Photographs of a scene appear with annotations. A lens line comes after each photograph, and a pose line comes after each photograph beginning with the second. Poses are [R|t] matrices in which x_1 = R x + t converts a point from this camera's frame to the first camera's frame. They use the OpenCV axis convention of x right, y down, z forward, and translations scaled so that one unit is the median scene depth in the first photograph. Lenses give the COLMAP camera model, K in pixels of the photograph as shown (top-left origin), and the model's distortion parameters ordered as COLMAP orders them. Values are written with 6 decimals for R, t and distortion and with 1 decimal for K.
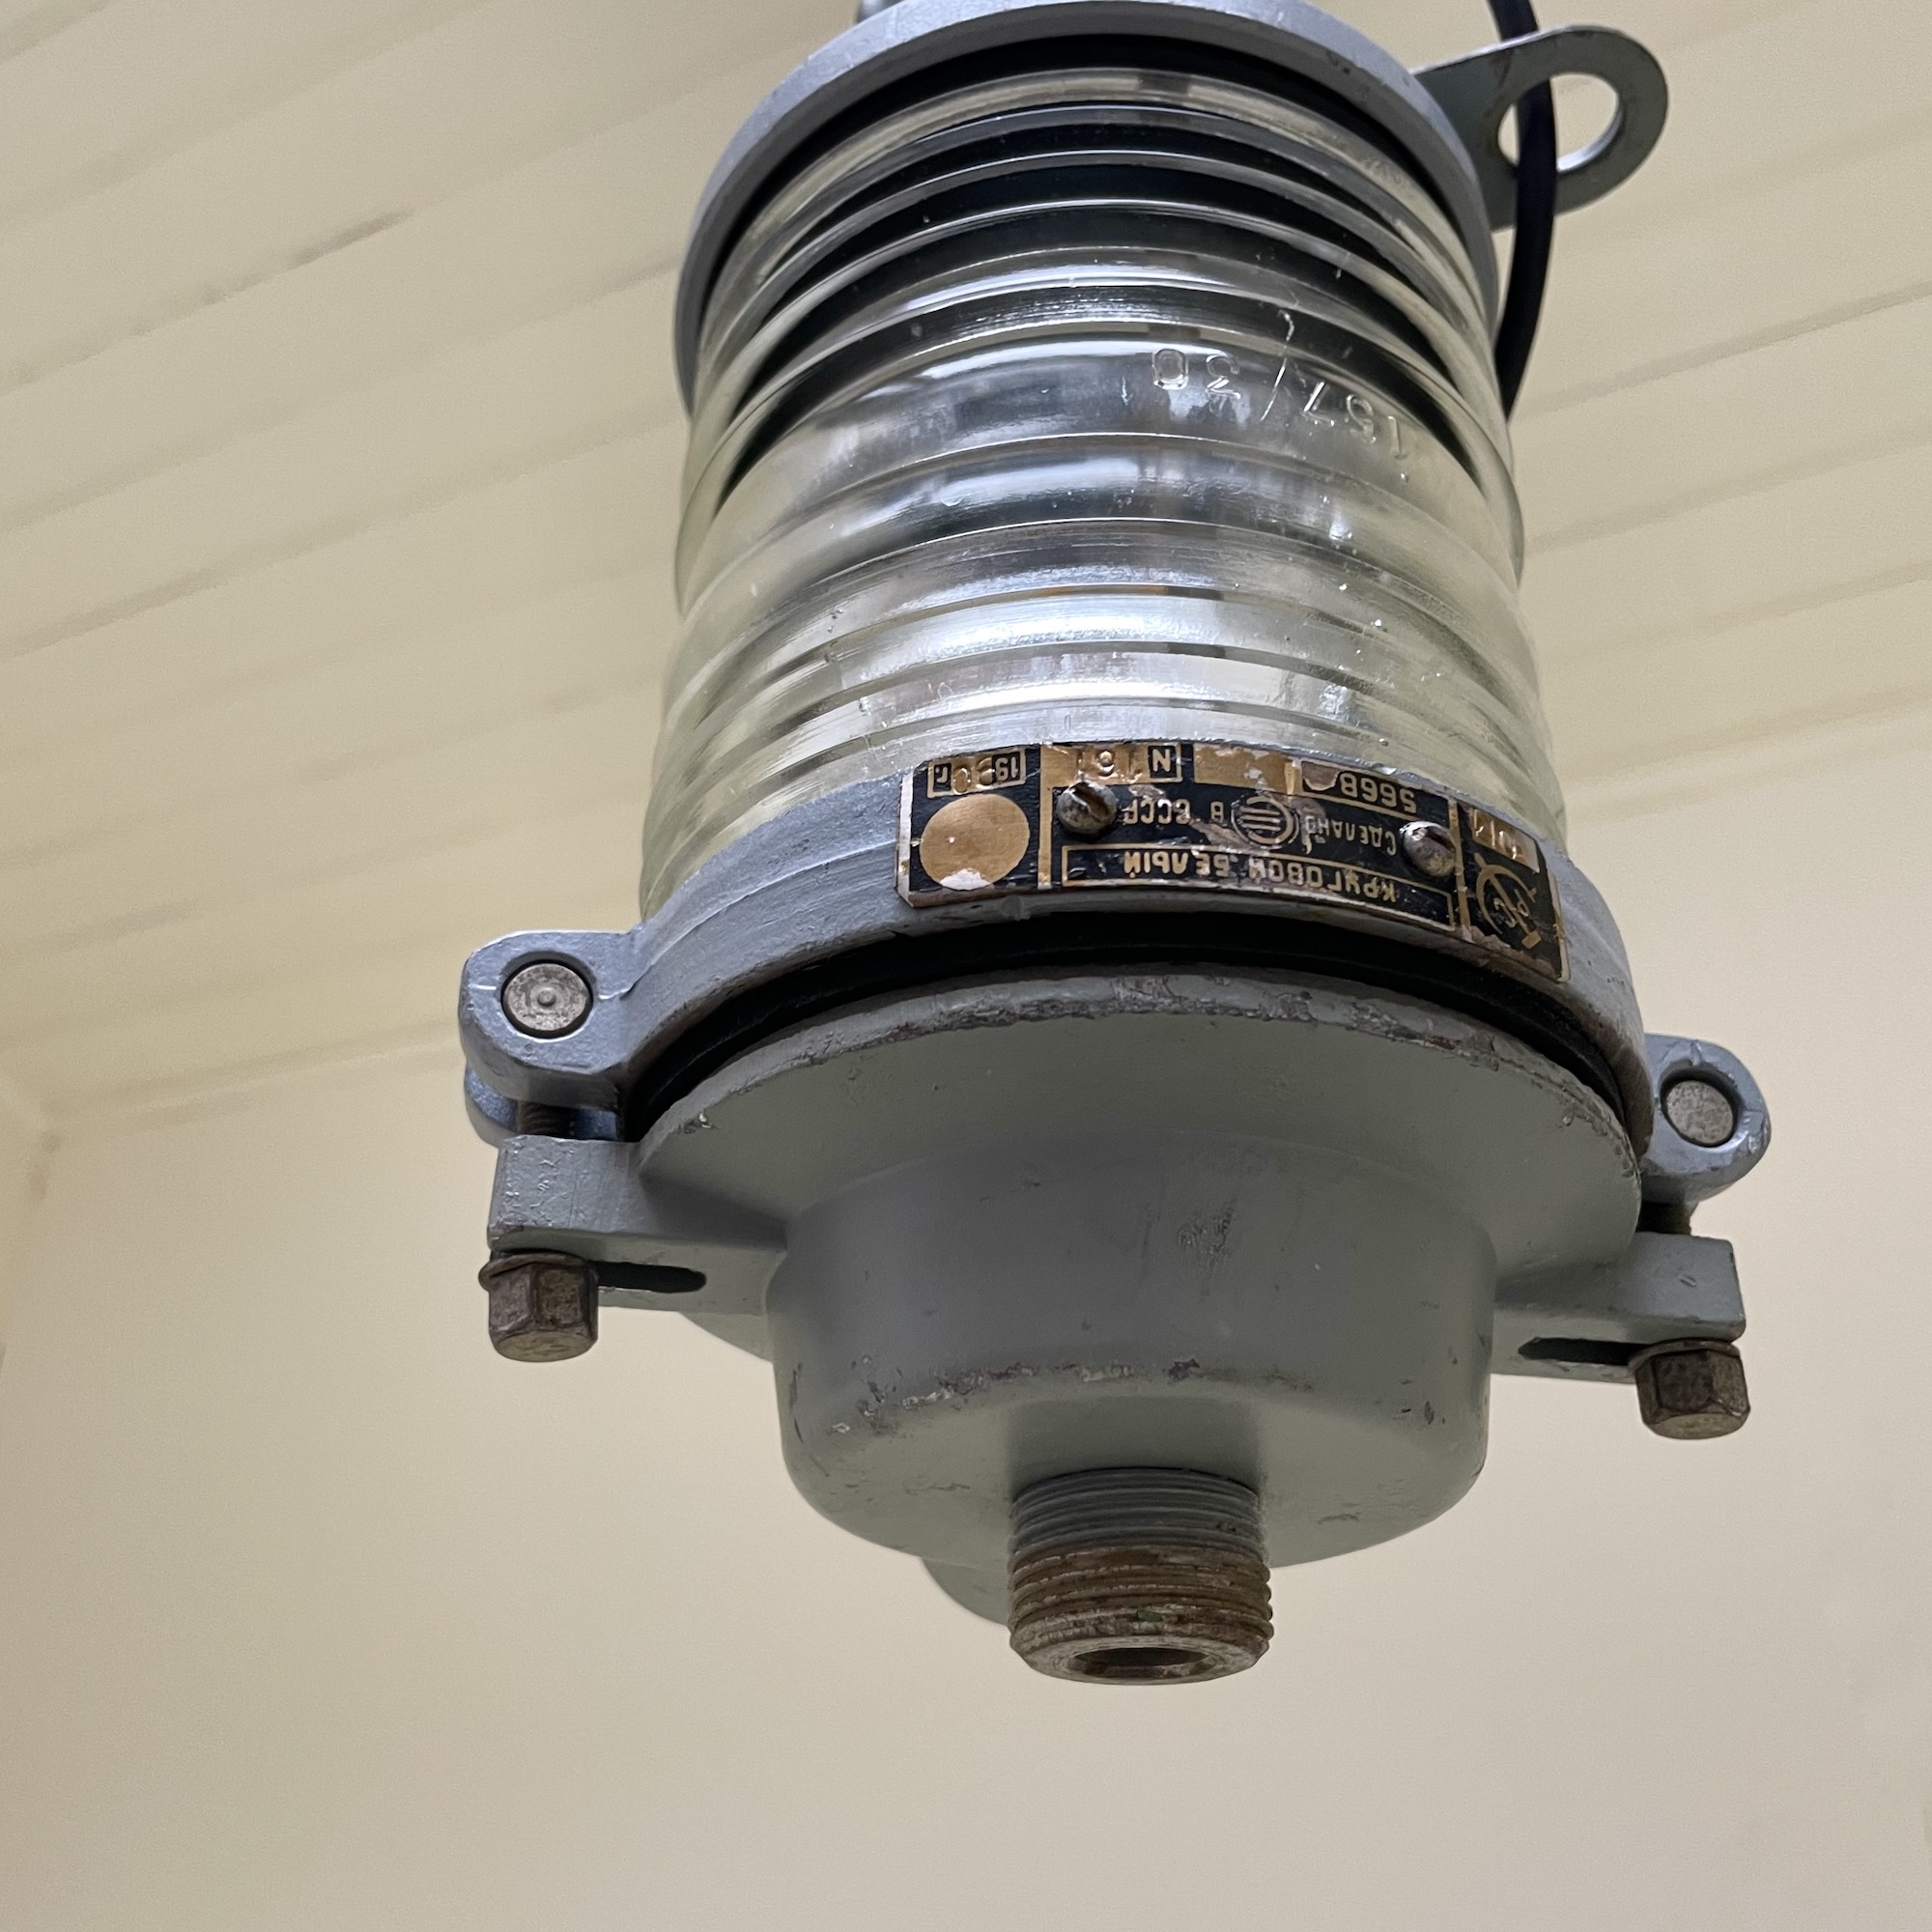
lens RADIAL K [[2058.6, 0, 954.5], [0, 2058.6, 965.5], [0, 0, 1]] dist [0.051007, -0.027804]
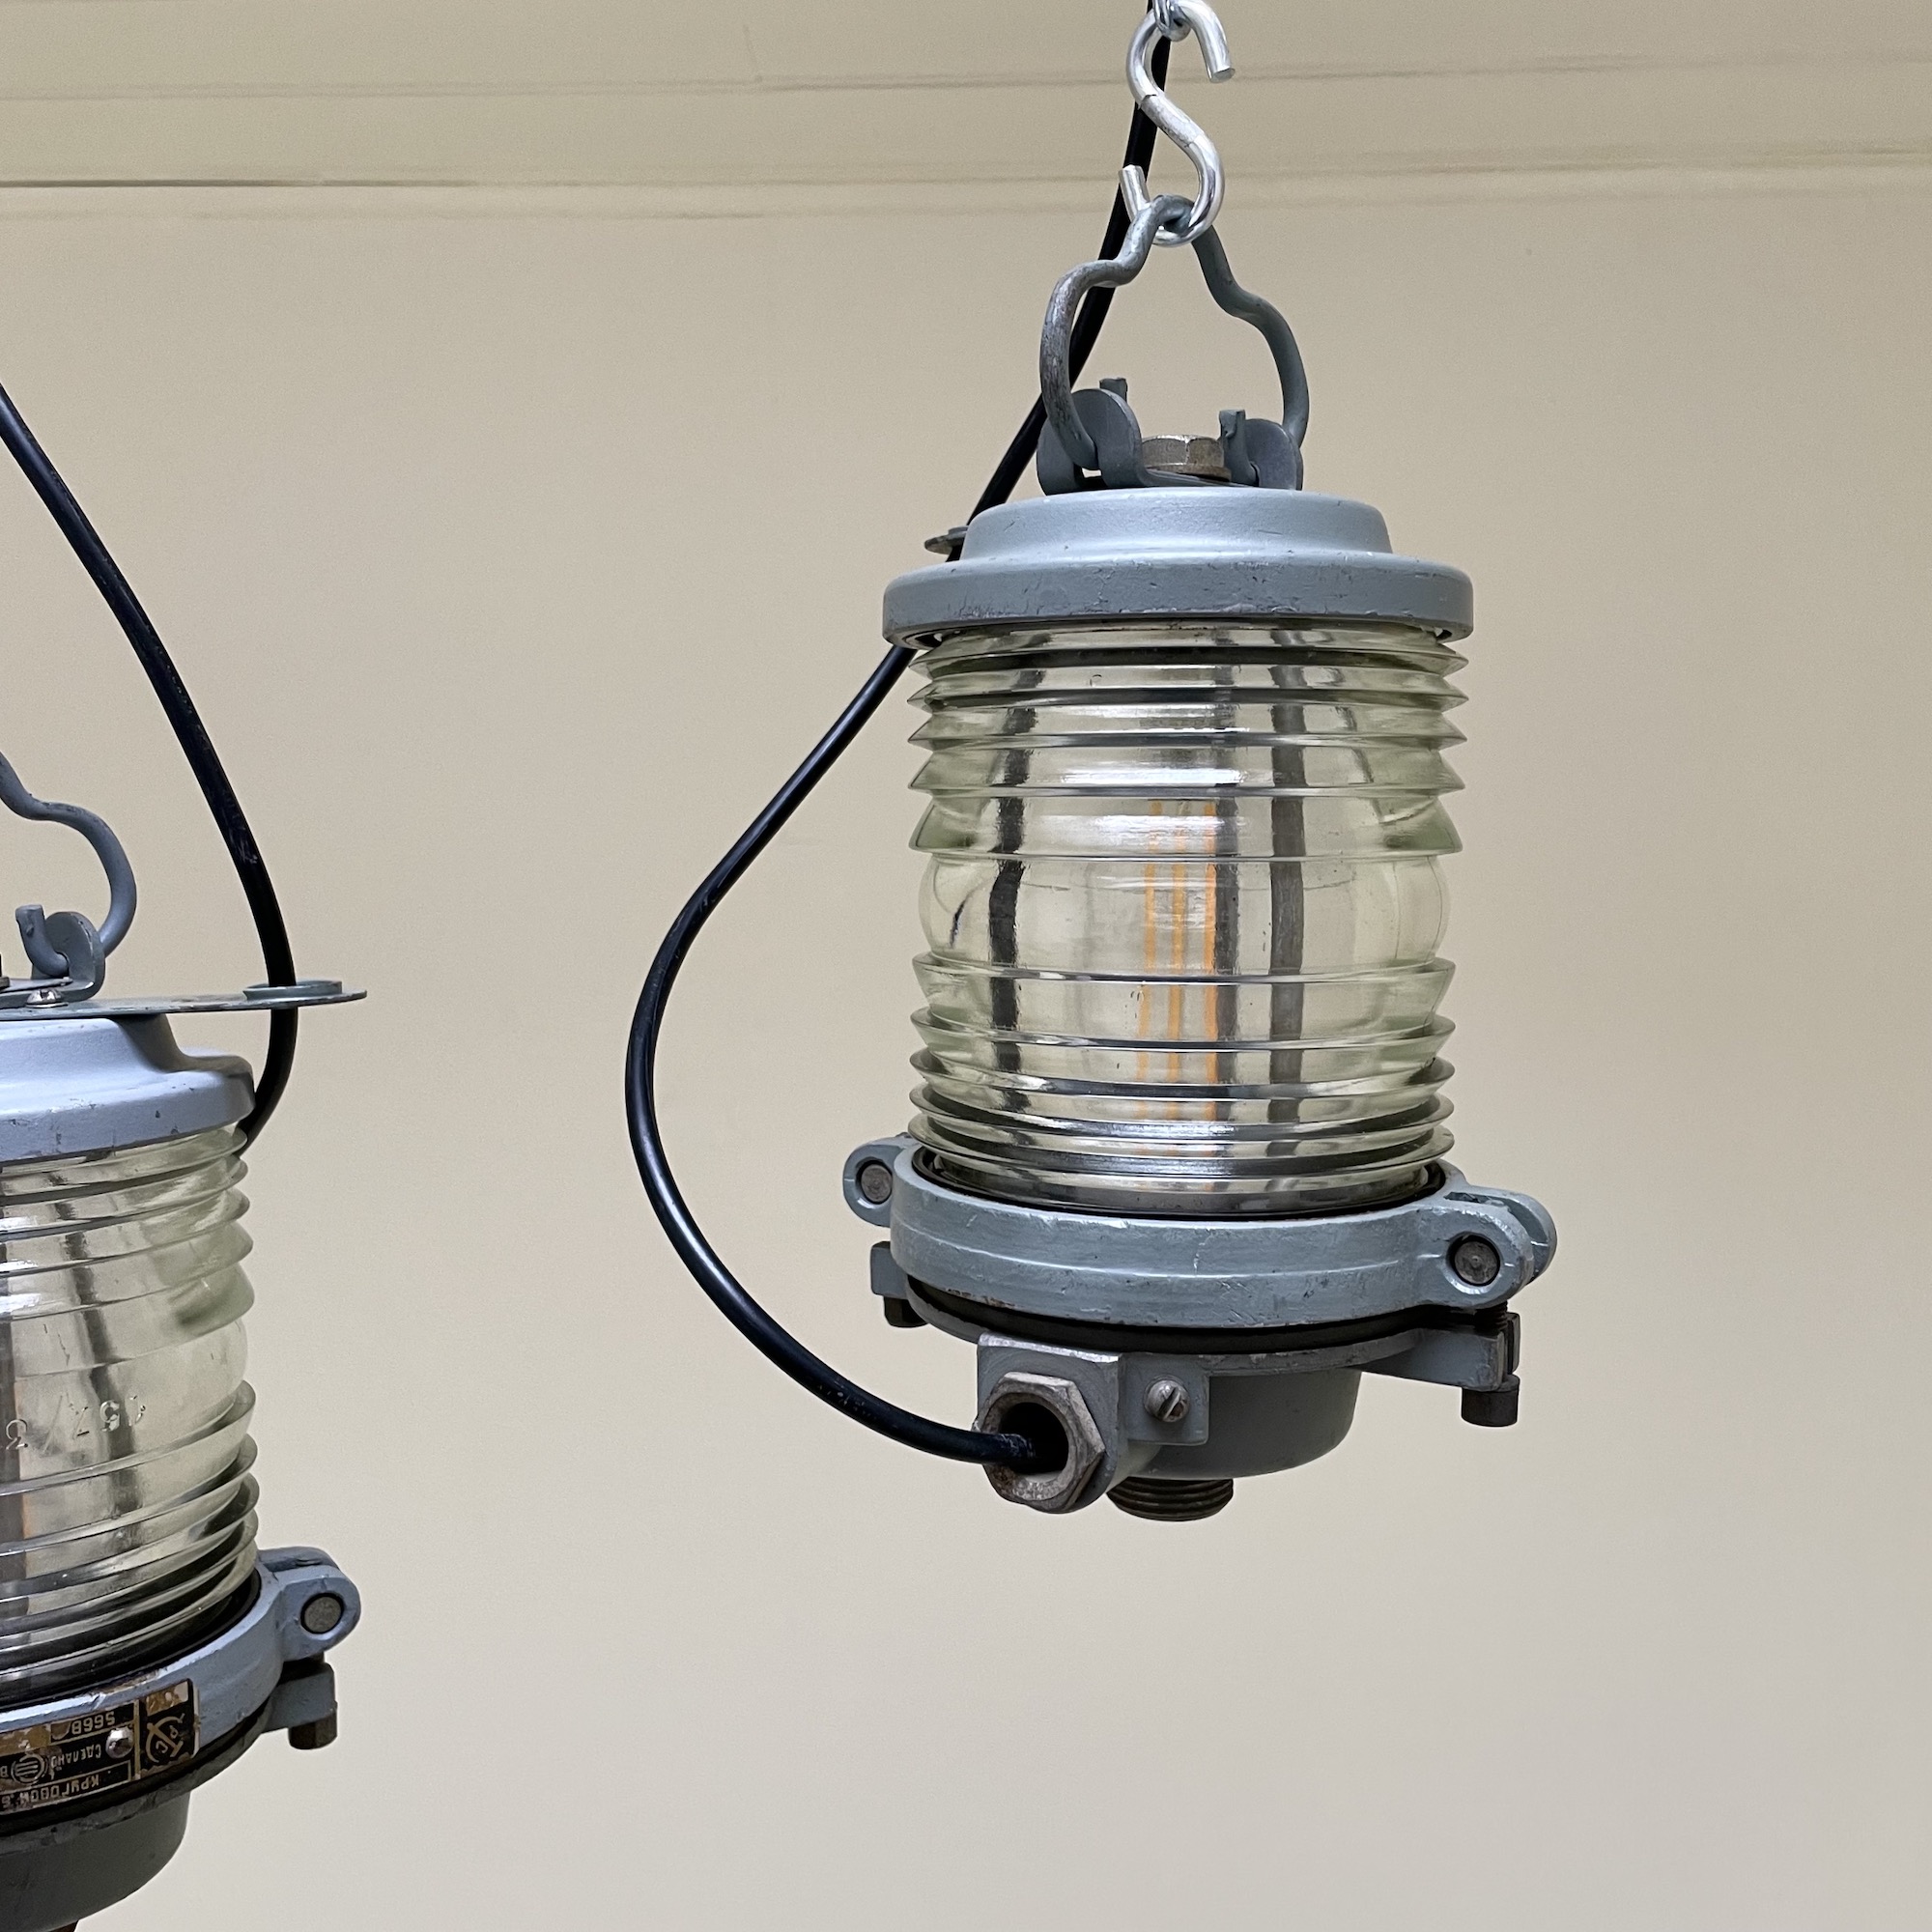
lens RADIAL K [[2022.6, 0, 997.8], [0, 2022.6, 970.0], [0, 0, 1]] dist [0.076924, -0.124017]
pose [[0.922198, -0.050951, 0.383346, 0.300908], [-0.170833, 0.835643, 0.522032, -1.983794], [-0.346938, -0.546905, 0.761924, -0.470516]]
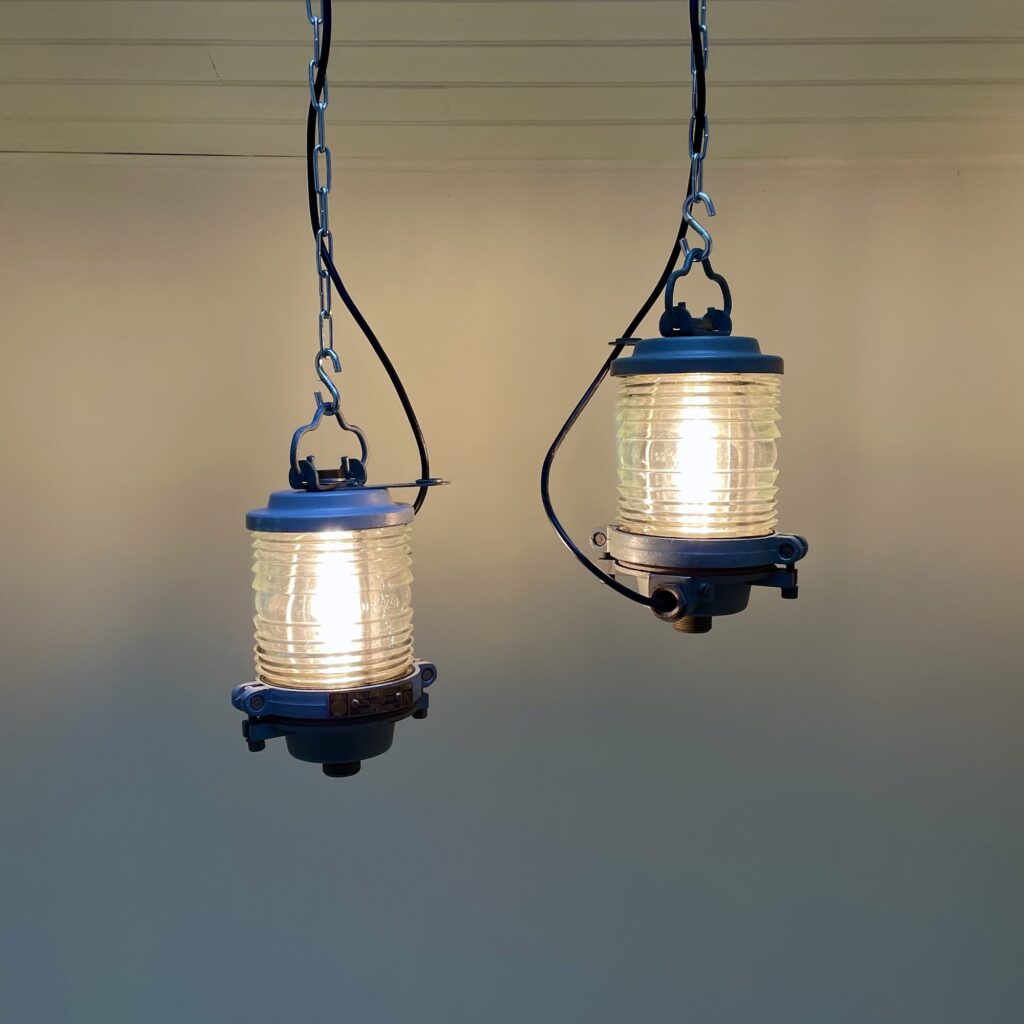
lens RADIAL K [[1128.6, 0, 512.0], [0, 1128.6, 512.0], [0, 0, 1]] dist [0.067102, -0.005954]
pose [[0.901960, -0.063519, 0.427121, -1.086832], [-0.188346, 0.832207, 0.521495, -2.797528], [-0.388578, -0.550815, 0.738654, -1.767709]]
